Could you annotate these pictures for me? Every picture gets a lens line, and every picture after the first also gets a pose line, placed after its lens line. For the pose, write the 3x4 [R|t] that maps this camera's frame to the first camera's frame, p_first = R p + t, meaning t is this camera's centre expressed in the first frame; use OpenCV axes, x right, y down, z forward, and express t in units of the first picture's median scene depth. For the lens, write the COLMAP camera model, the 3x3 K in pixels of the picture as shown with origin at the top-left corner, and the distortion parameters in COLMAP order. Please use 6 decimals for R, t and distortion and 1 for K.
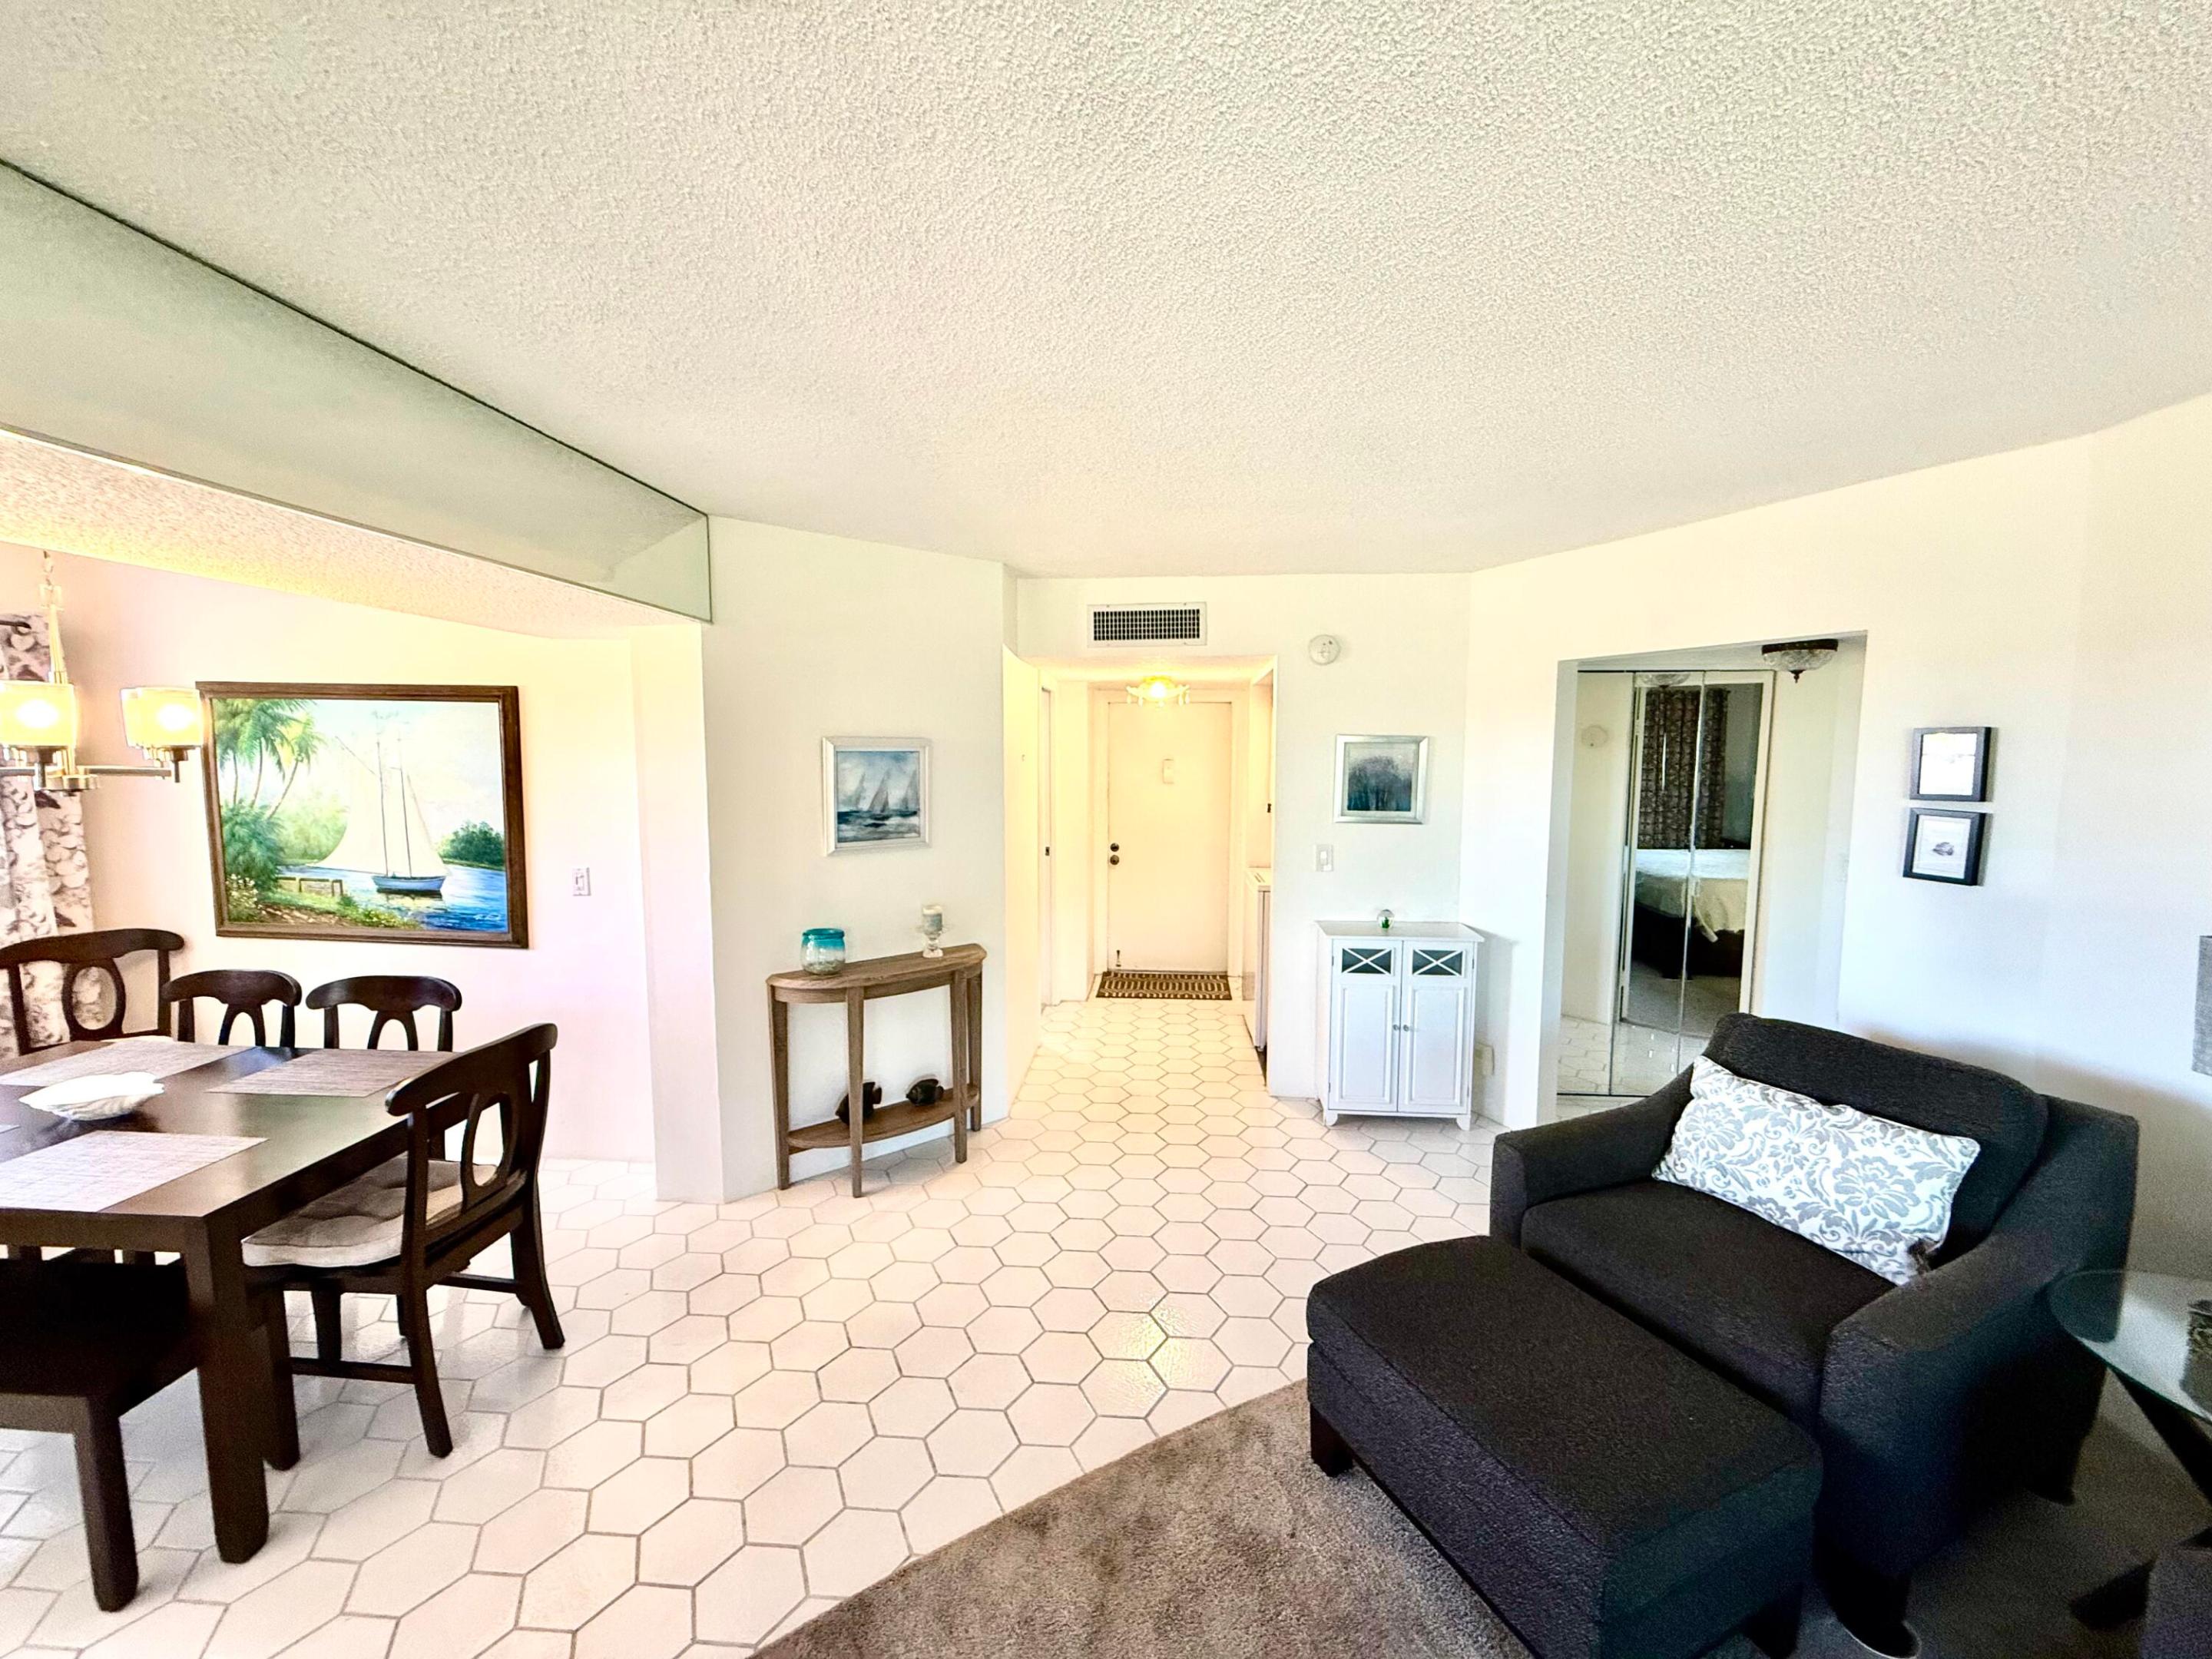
lens RADIAL K [[886.5, 0, 1106.0], [0, 886.5, 829.5], [0, 0, 1]] dist [0.000003, -0.000001]
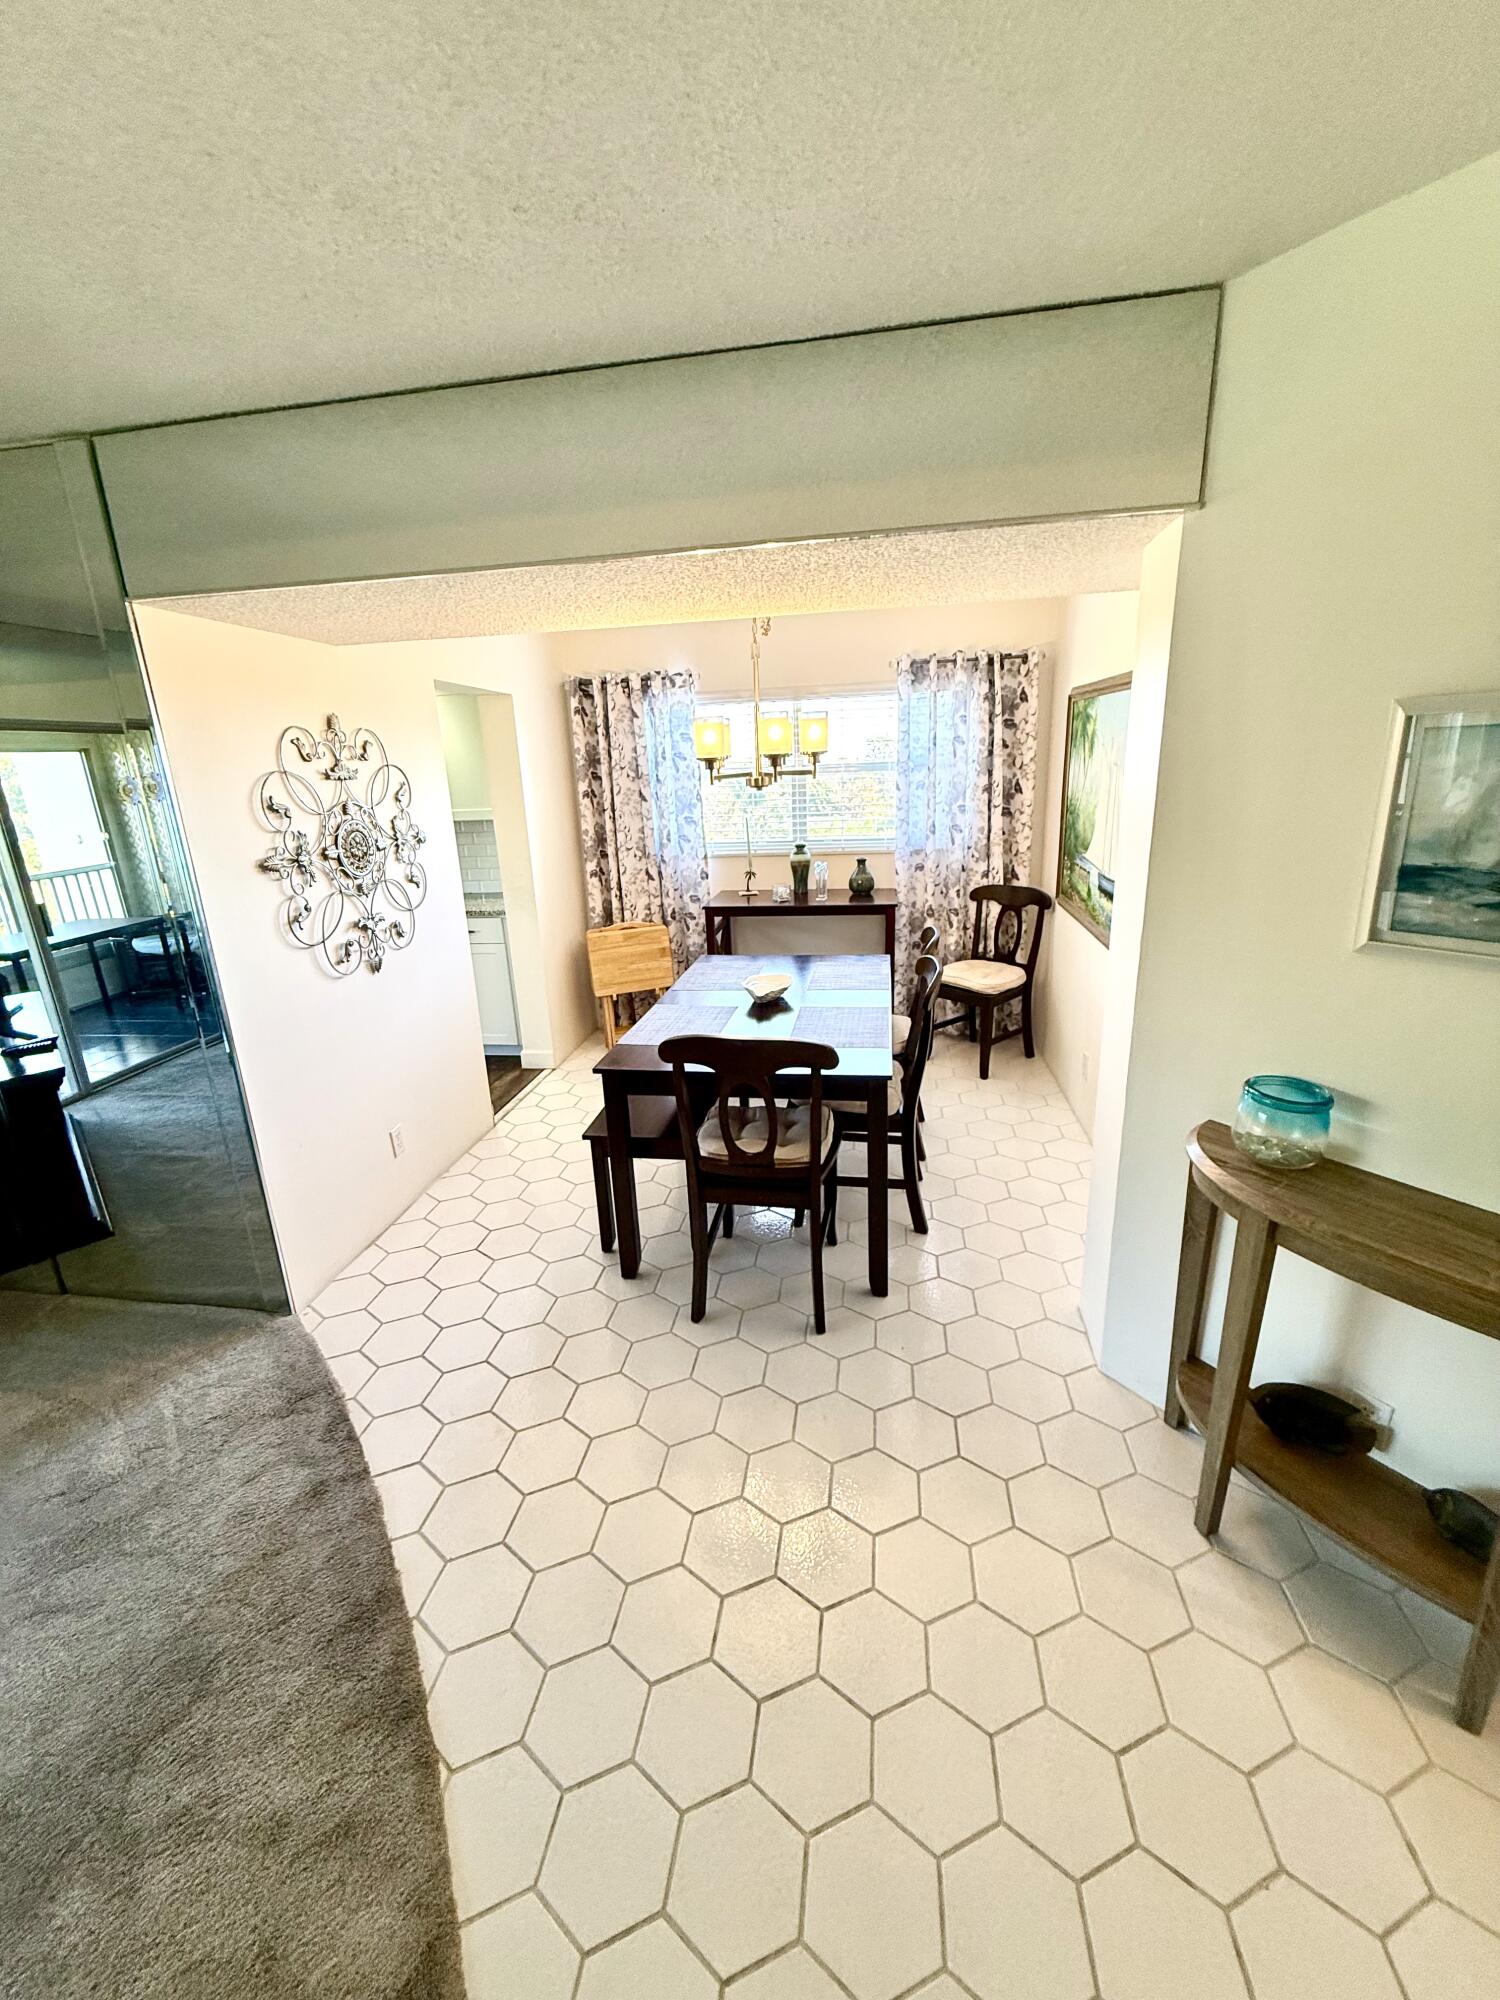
lens RADIAL K [[801.8, 0, 750.0], [0, 801.8, 1000.0], [0, 0, 1]] dist [0.000042, 0.000180]
pose [[-0.074291, 0.283853, -0.955985, 0.146654], [-0.055940, 0.955939, 0.288187, -0.054293], [0.995666, 0.074888, -0.055139, 0.688381]]
